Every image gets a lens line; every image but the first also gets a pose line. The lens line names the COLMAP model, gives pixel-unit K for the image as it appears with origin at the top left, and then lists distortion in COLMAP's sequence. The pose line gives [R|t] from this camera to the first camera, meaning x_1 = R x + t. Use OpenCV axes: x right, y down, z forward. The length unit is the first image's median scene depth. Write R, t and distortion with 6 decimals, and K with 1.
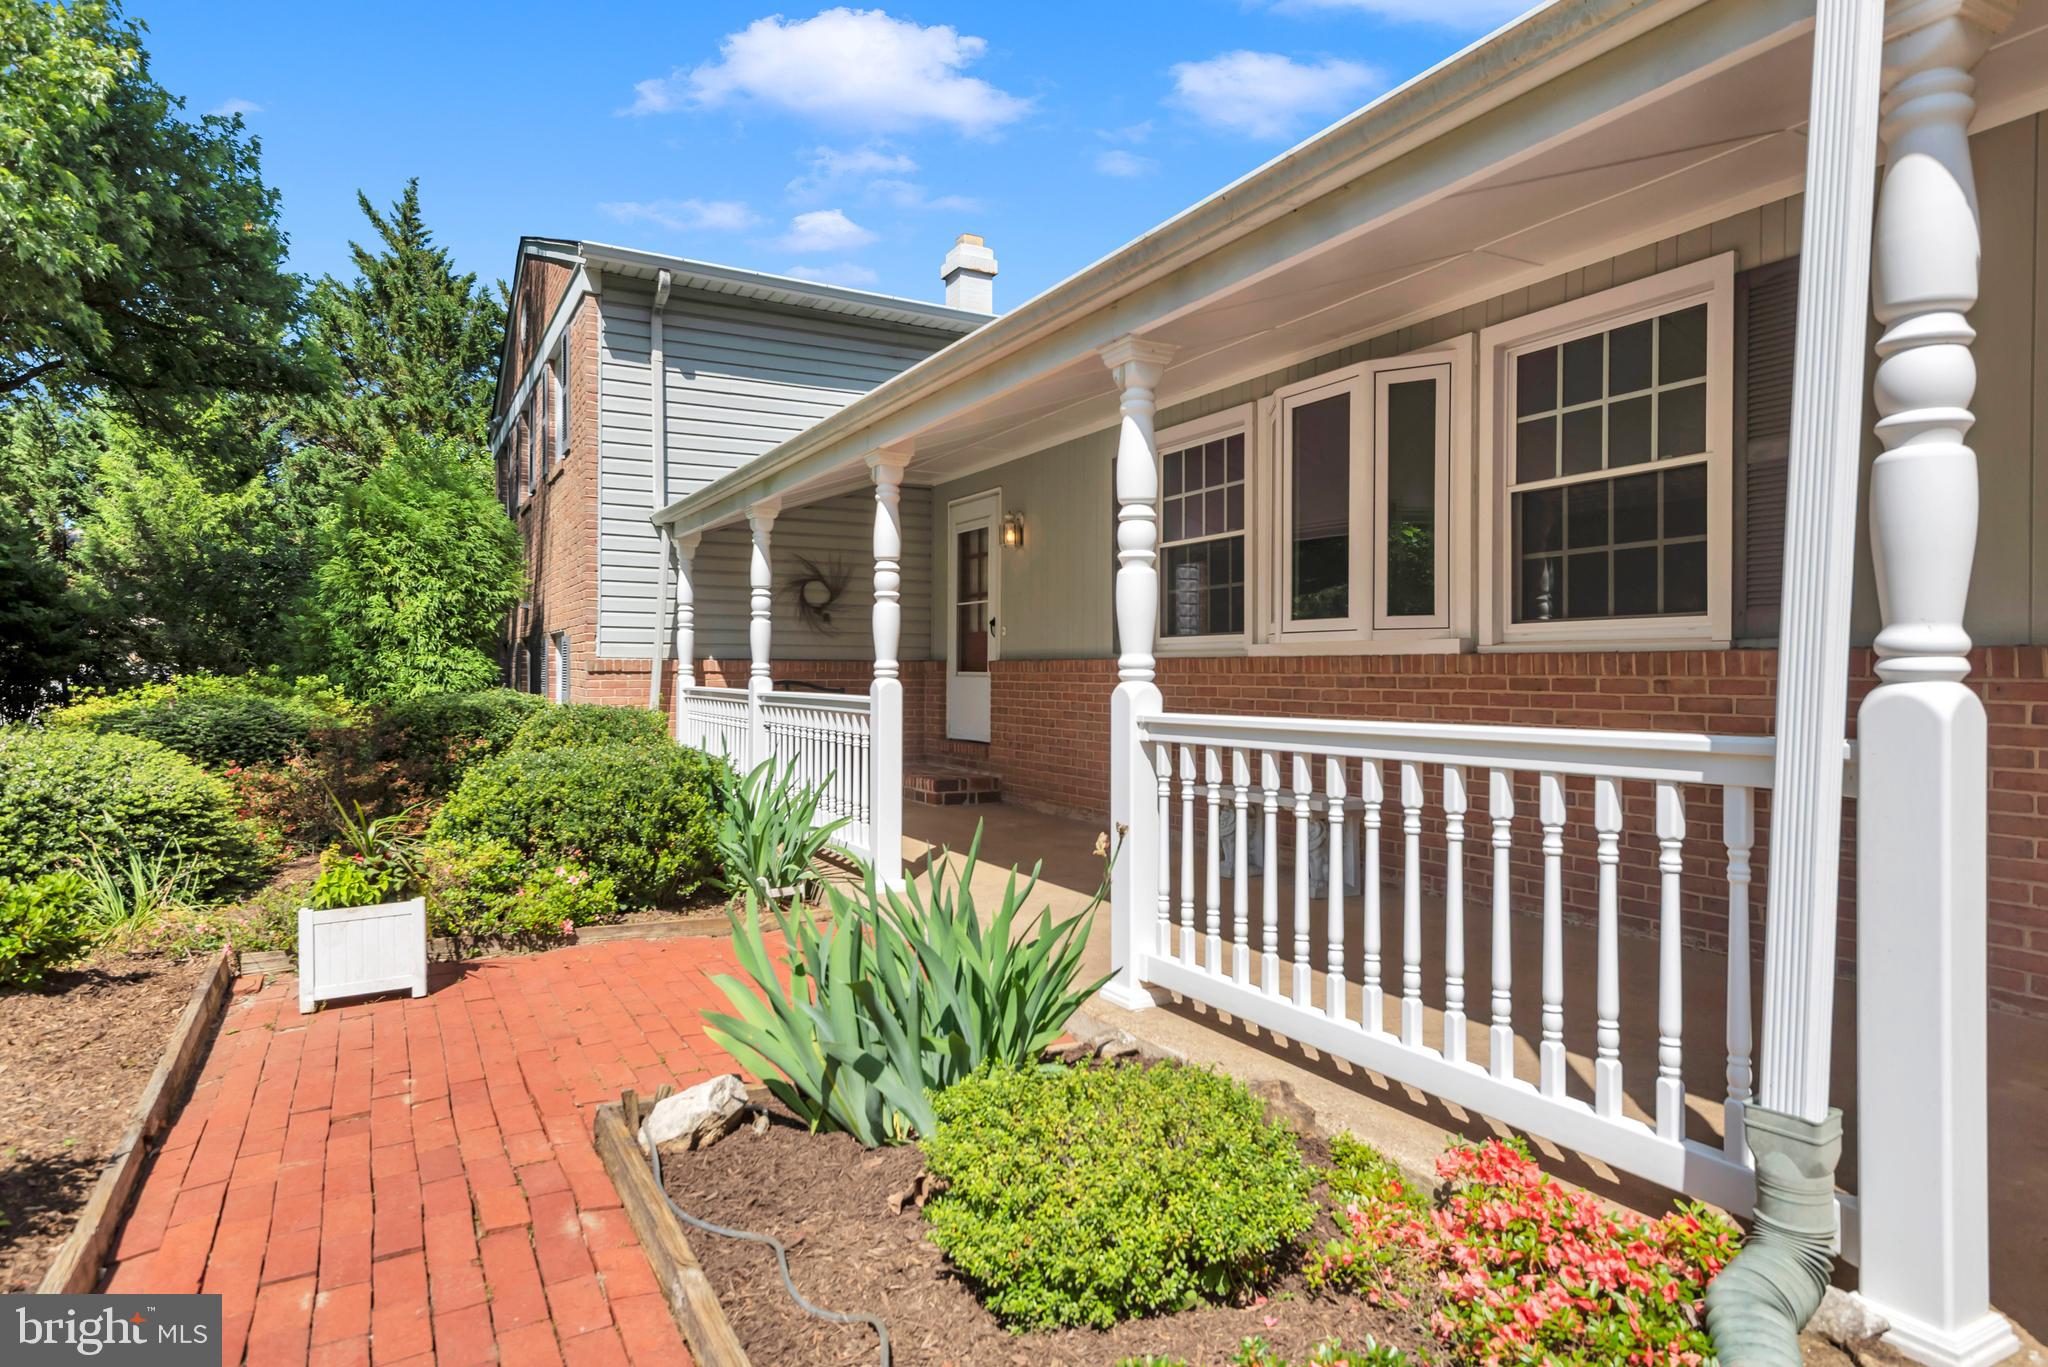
lens RADIAL K [[1185.6, 0, 1020.4], [0, 1185.6, 675.8], [0, 0, 1]] dist [0.004961, 0.001089]
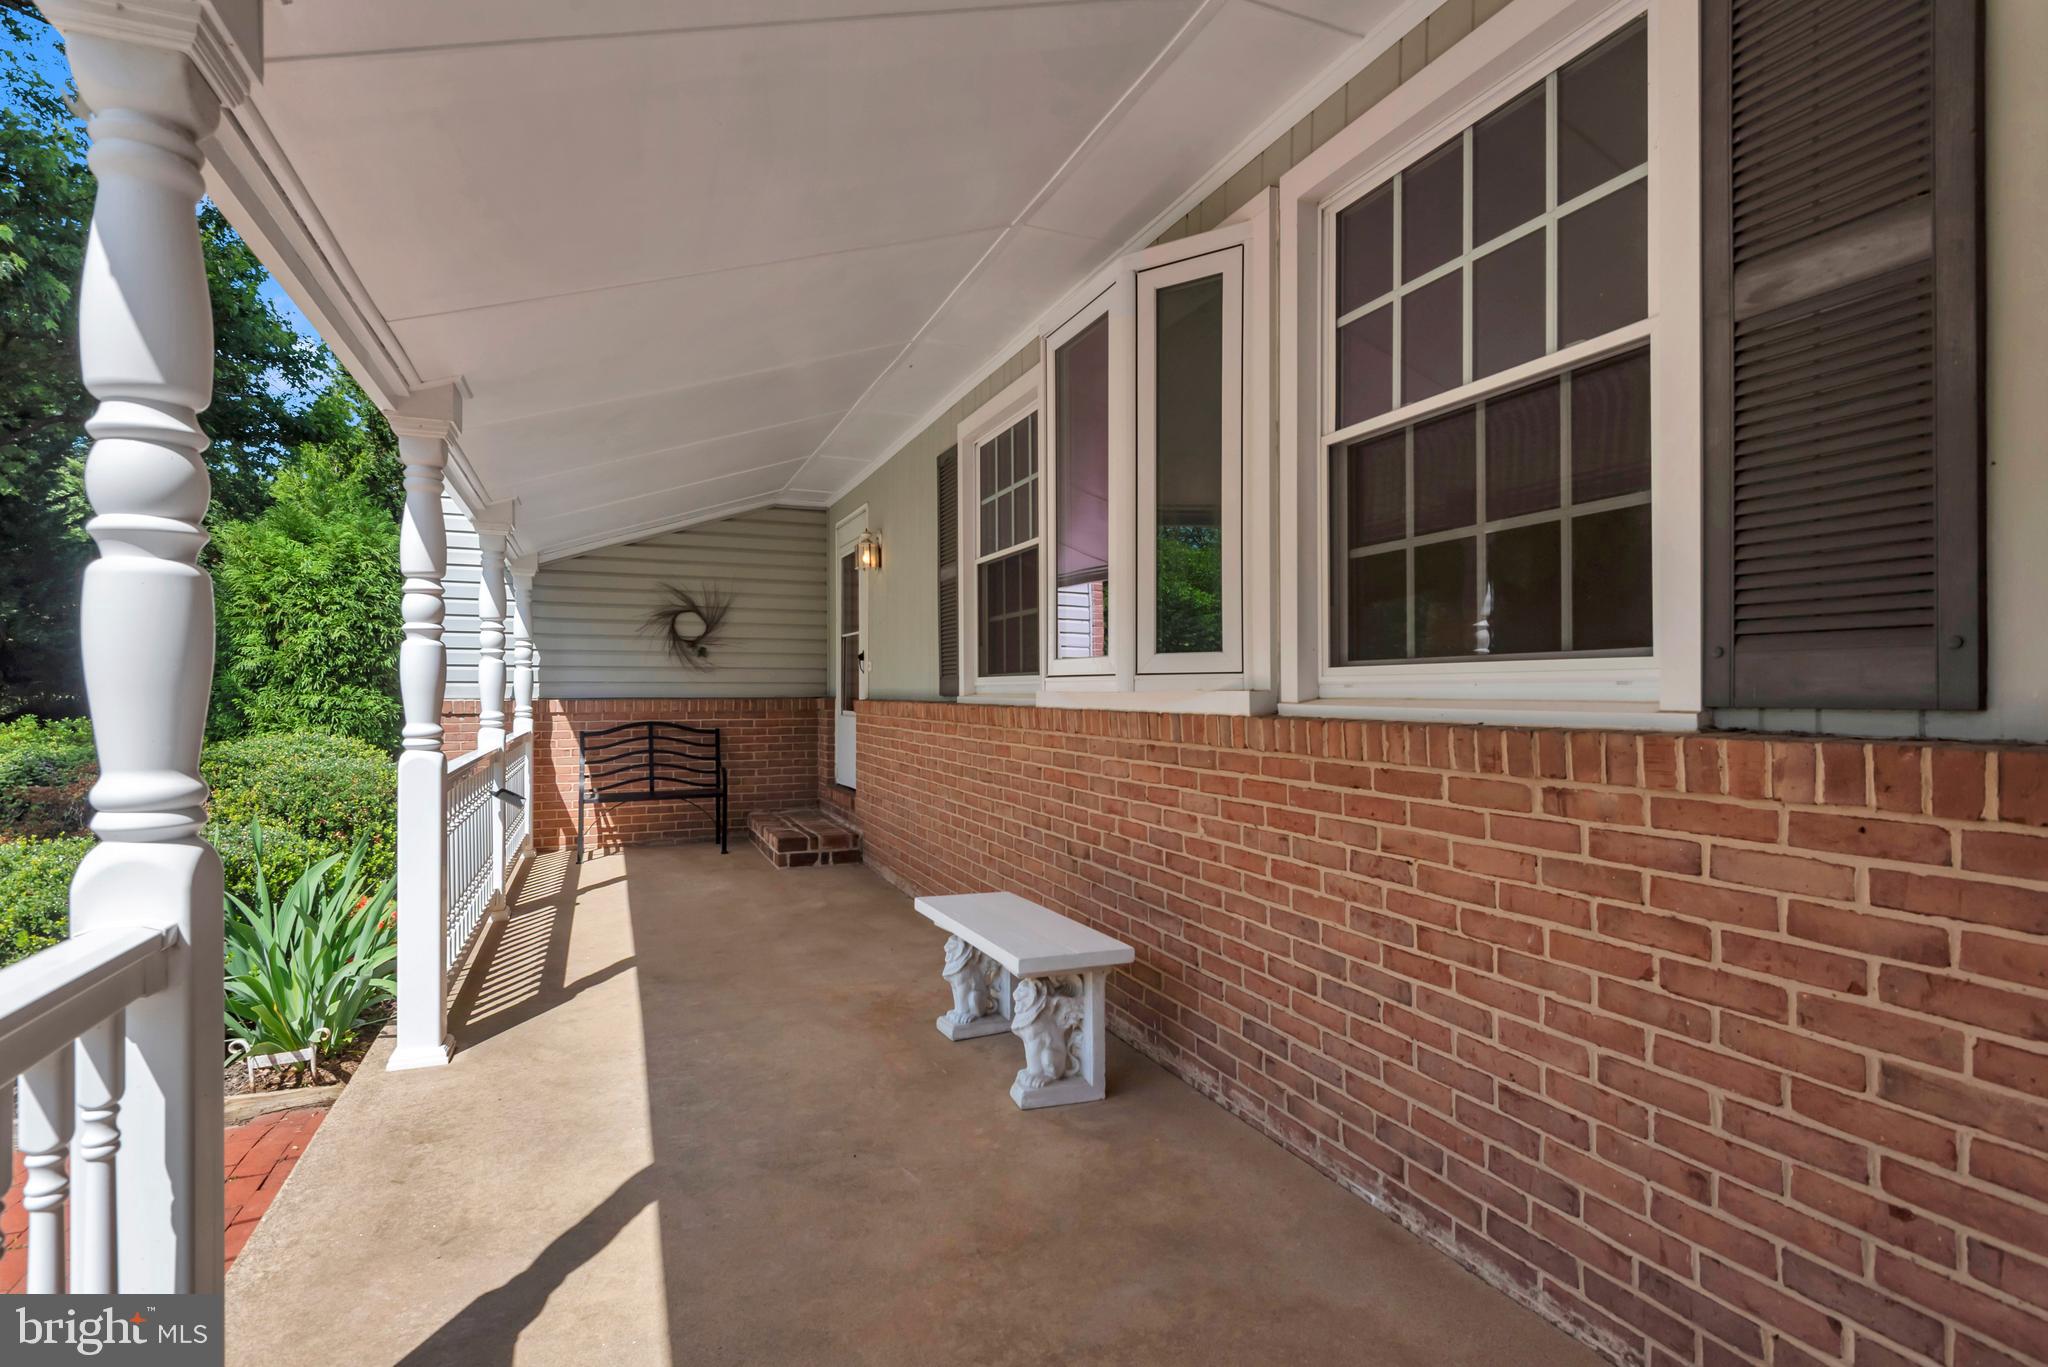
lens RADIAL K [[997.8, 0, 1029.3], [0, 997.8, 691.6], [0, 0, 1]] dist [-0.005109, -0.000432]
pose [[0.995500, -0.004818, -0.094639, 0.310550], [0.004706, 0.999988, -0.001401, -0.031079], [0.094645, 0.000950, 0.995511, 0.489109]]
